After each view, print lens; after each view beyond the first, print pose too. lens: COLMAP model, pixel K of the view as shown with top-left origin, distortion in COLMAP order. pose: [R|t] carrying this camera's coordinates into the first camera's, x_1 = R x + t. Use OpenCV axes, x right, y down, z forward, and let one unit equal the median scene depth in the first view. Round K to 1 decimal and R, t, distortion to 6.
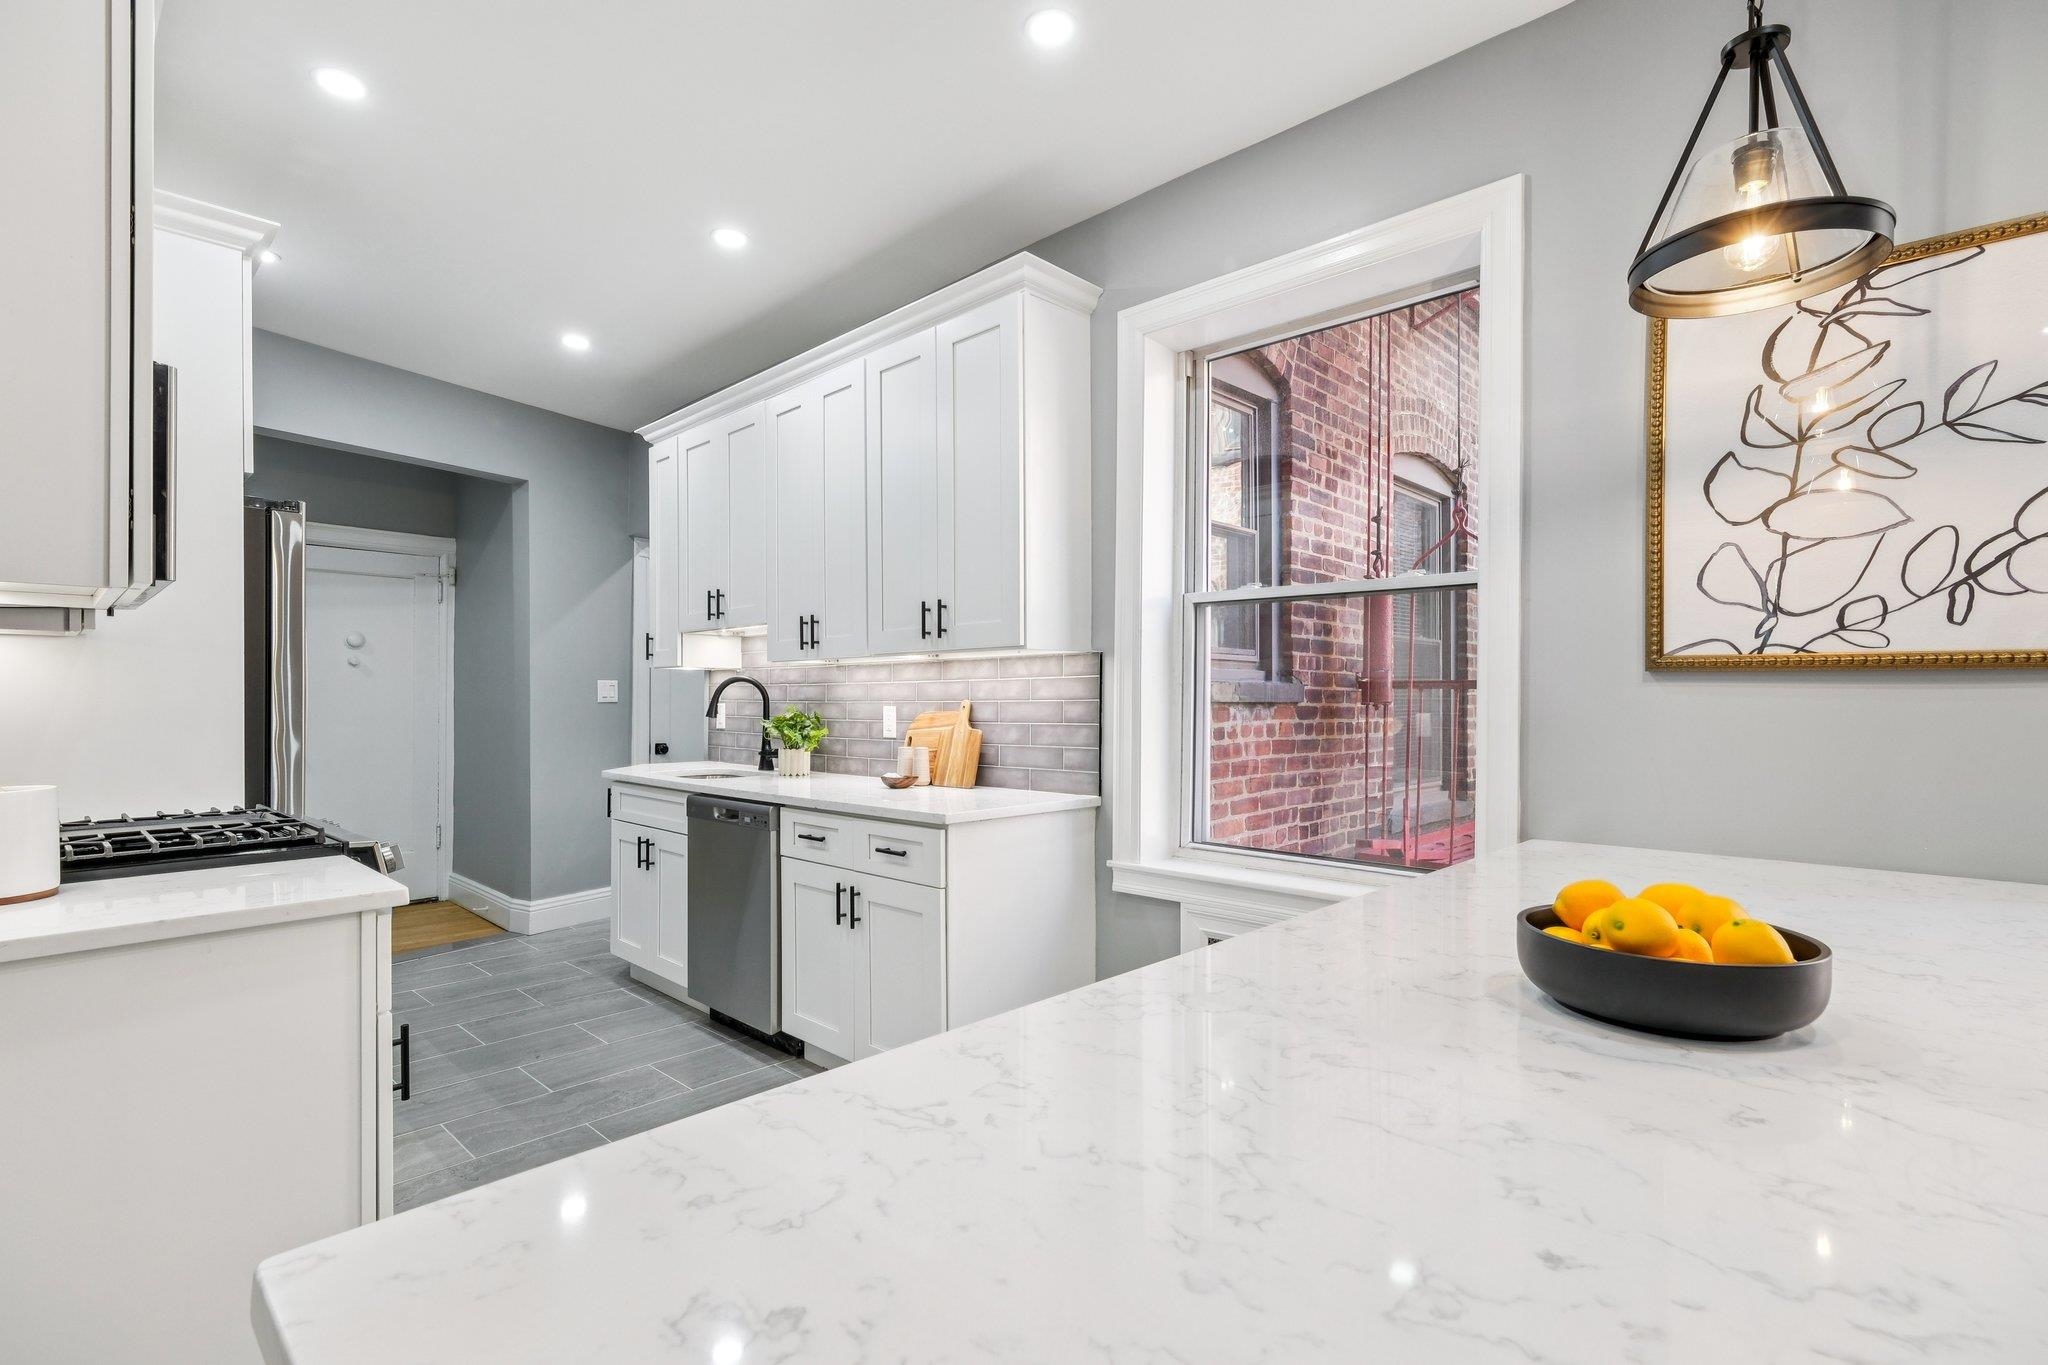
lens RADIAL K [[956.3, 0, 1030.2], [0, 956.3, 705.7], [0, 0, 1]] dist [0.002266, 0.000256]
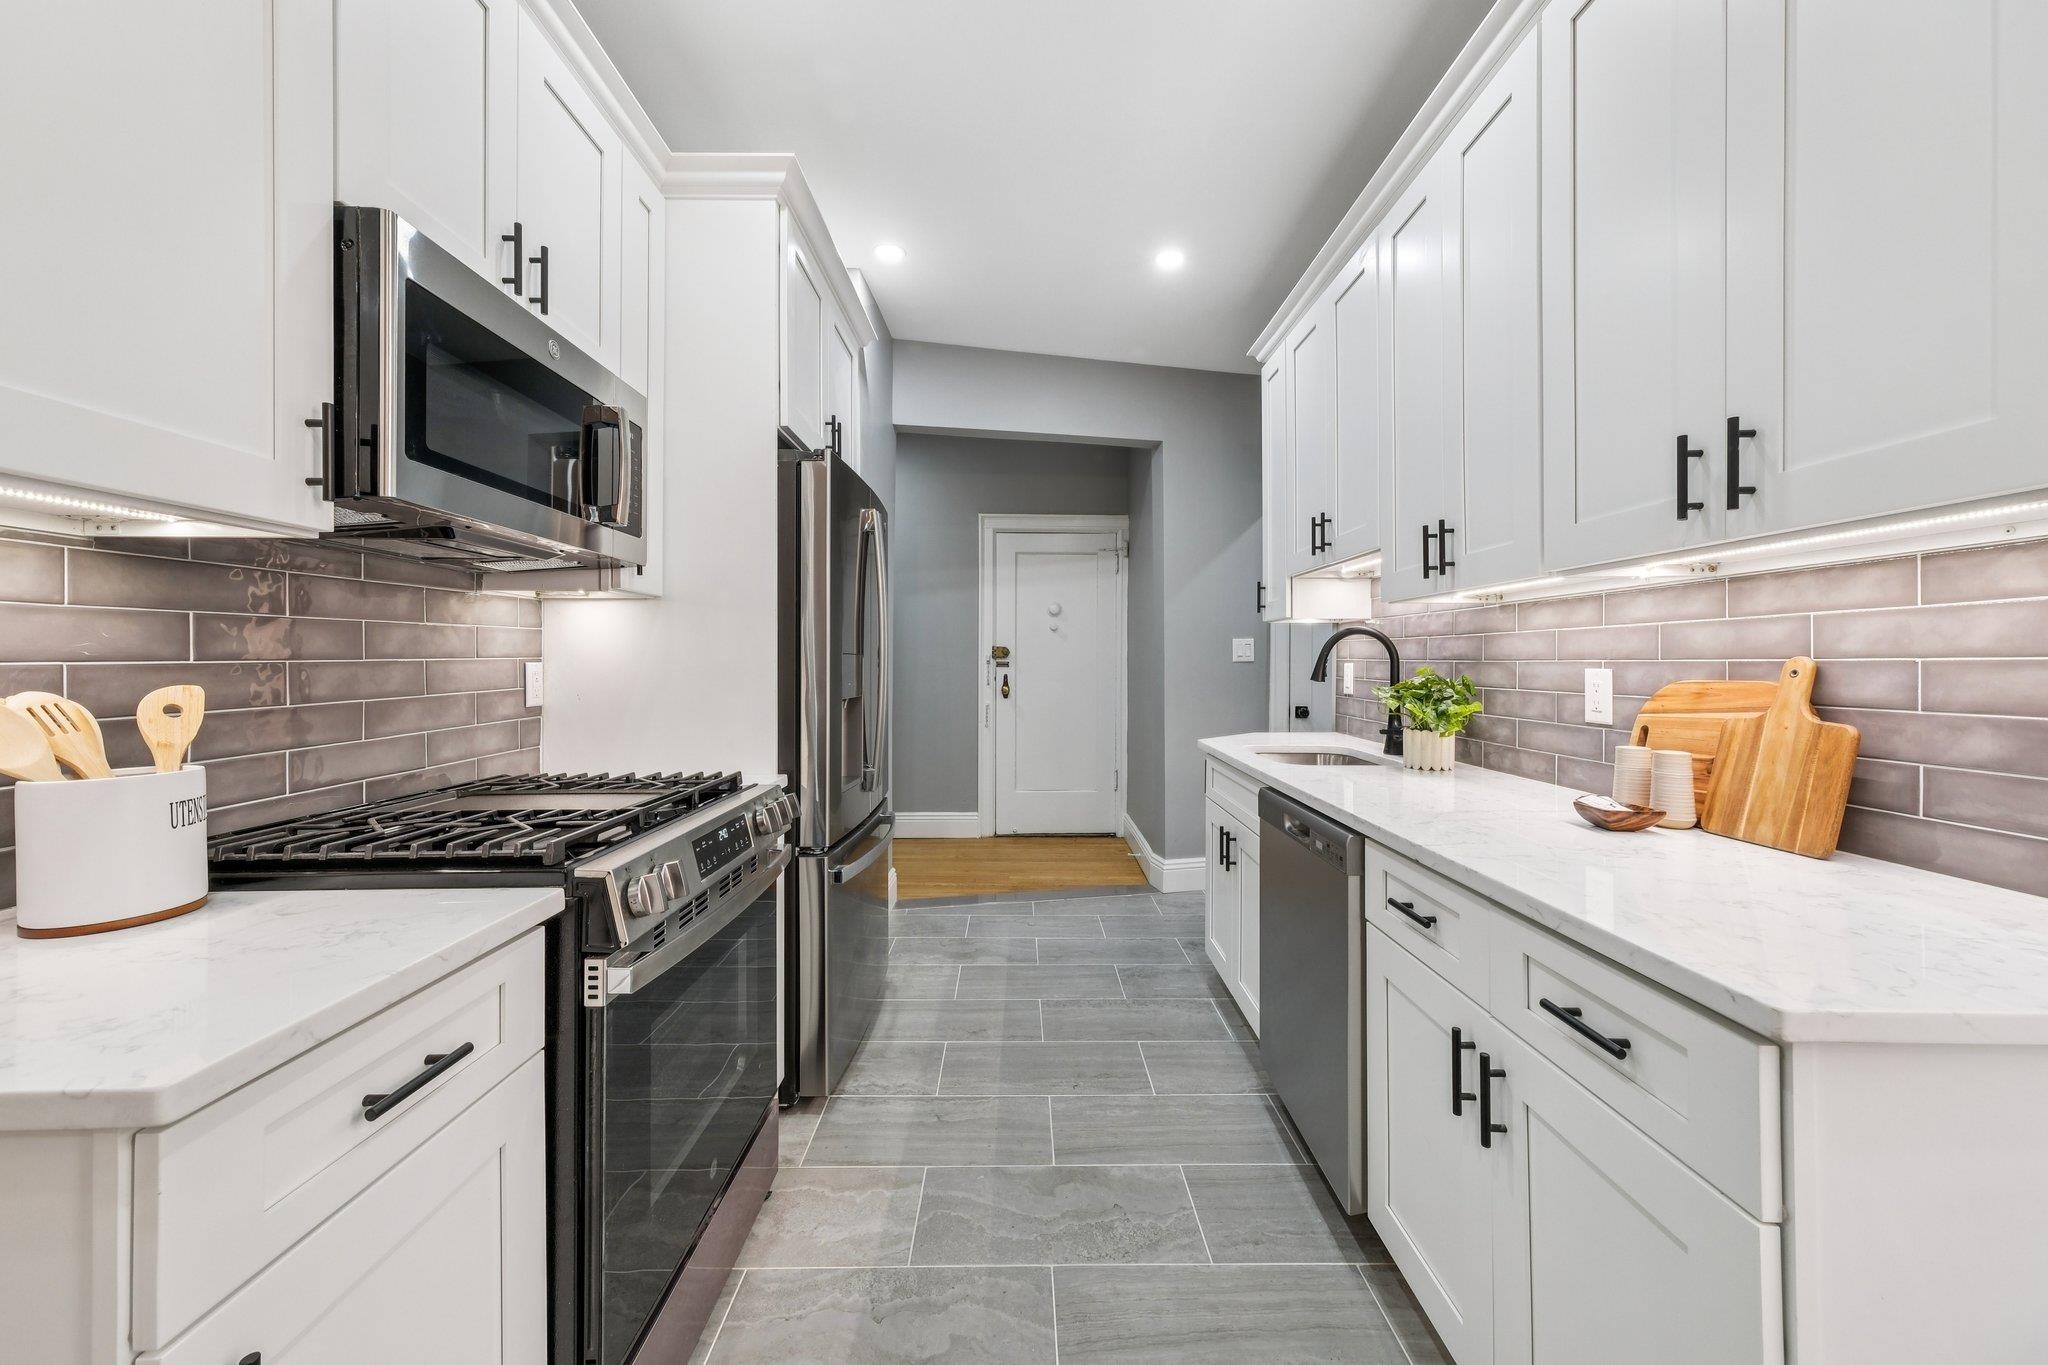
lens RADIAL K [[773.7, 0, 1022.5], [0, 773.7, 661.7], [0, 0, 1]] dist [-0.000837, 0.004465]
pose [[0.694049, 0.000983, -0.719927, -0.059168], [-0.003914, 0.999989, -0.002409, -0.001345], [0.719917, 0.004490, 0.694046, 0.482157]]
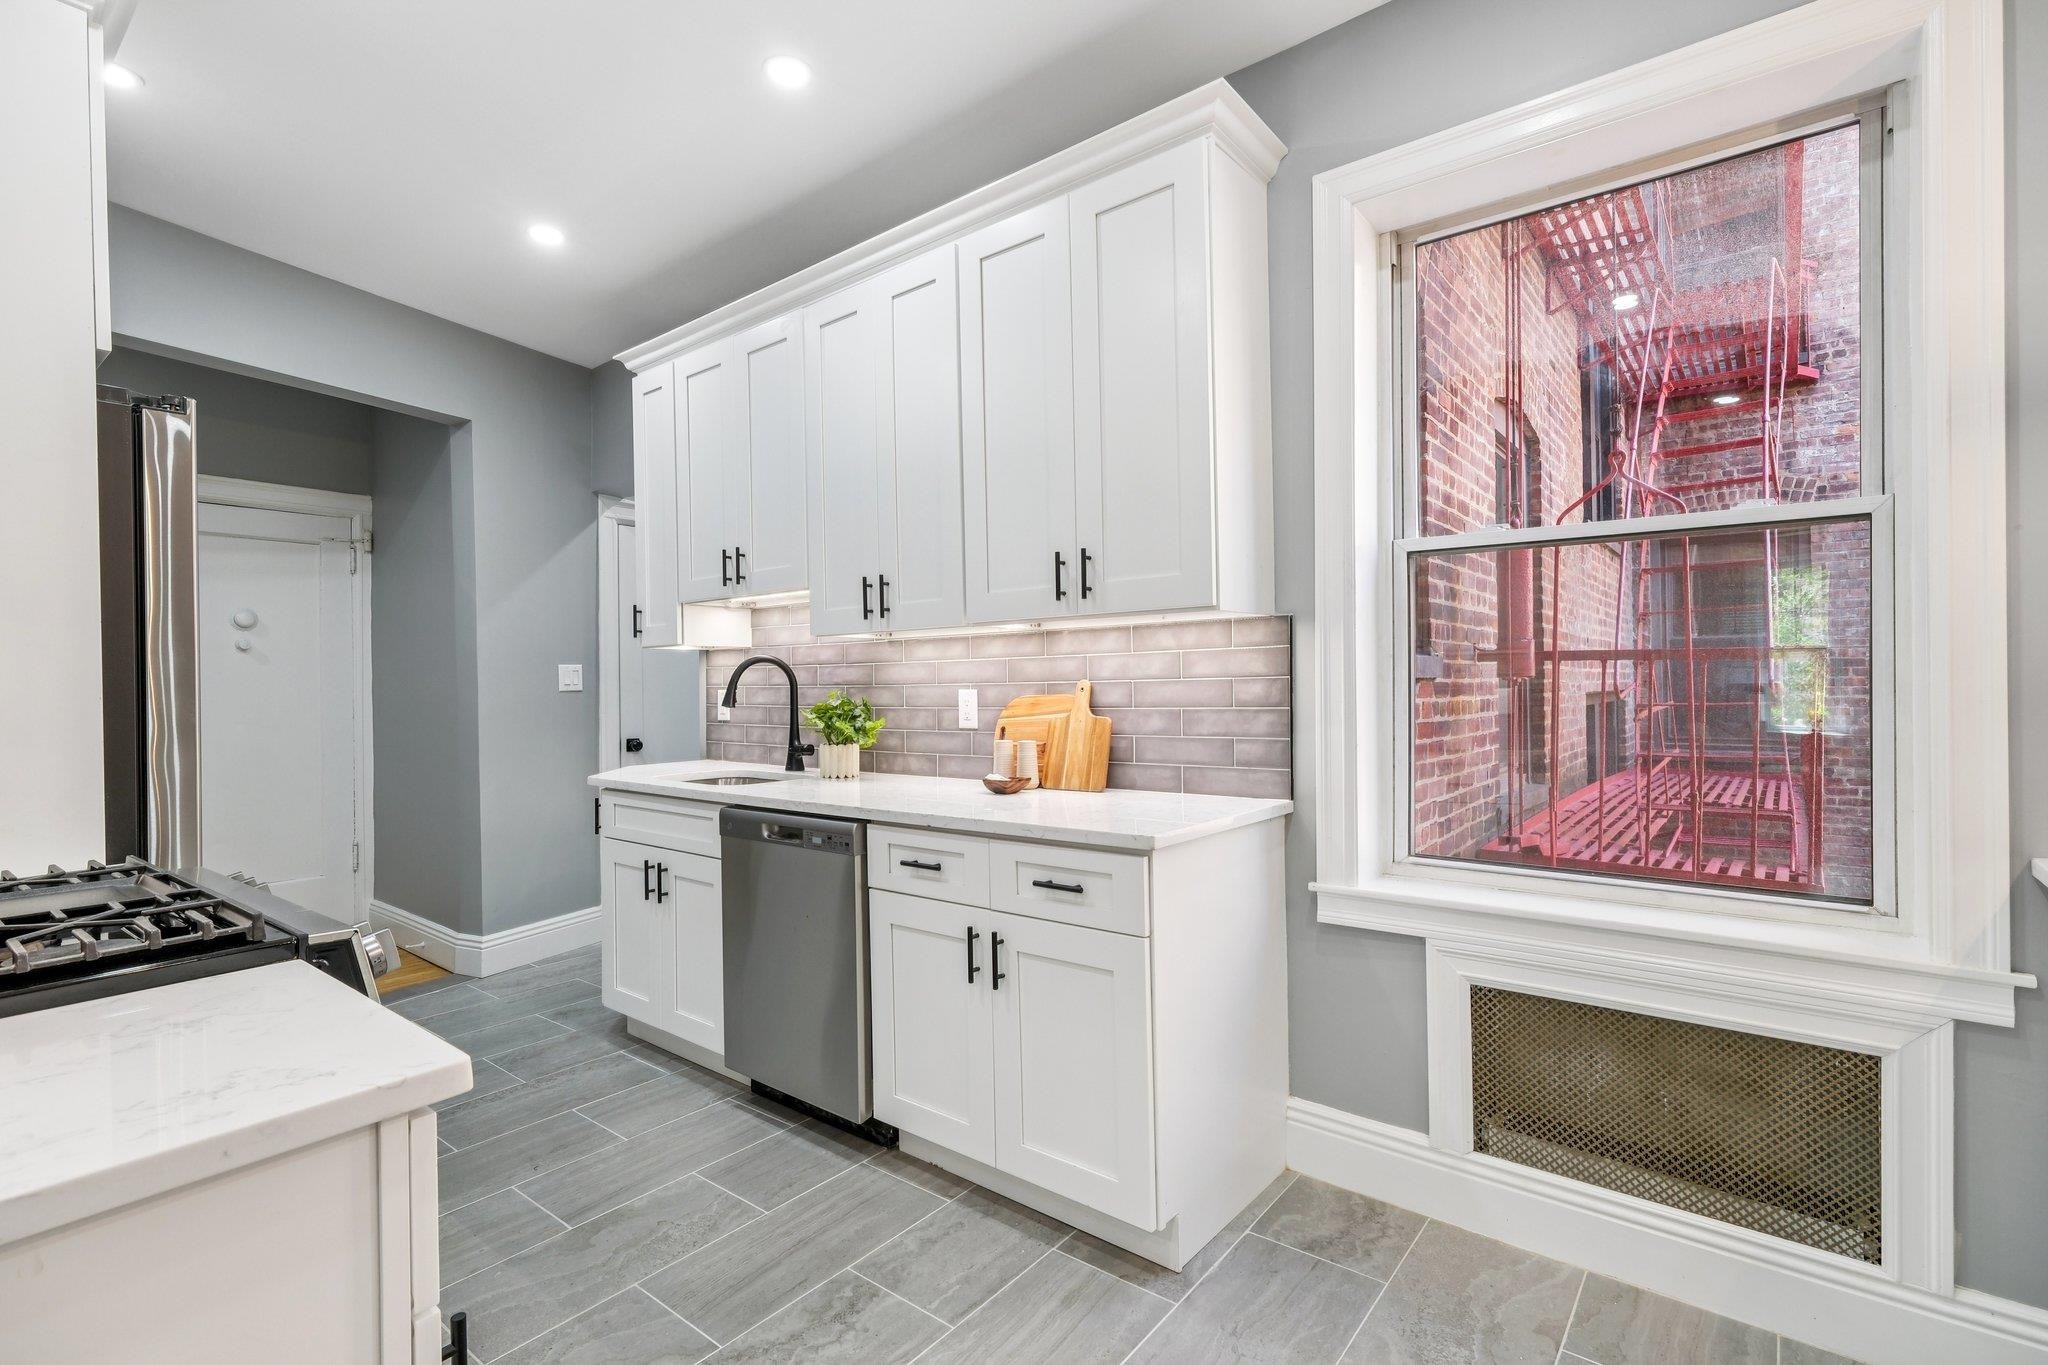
lens RADIAL K [[947.7, 0, 1030.6], [0, 947.7, 688.5], [0, 0, 1]] dist [0.002566, 0.000149]
pose [[0.995738, -0.015413, 0.090926, -0.186924], [0.015433, 0.999881, 0.000484, -0.000044], [-0.090922, 0.000922, 0.995858, 0.223034]]
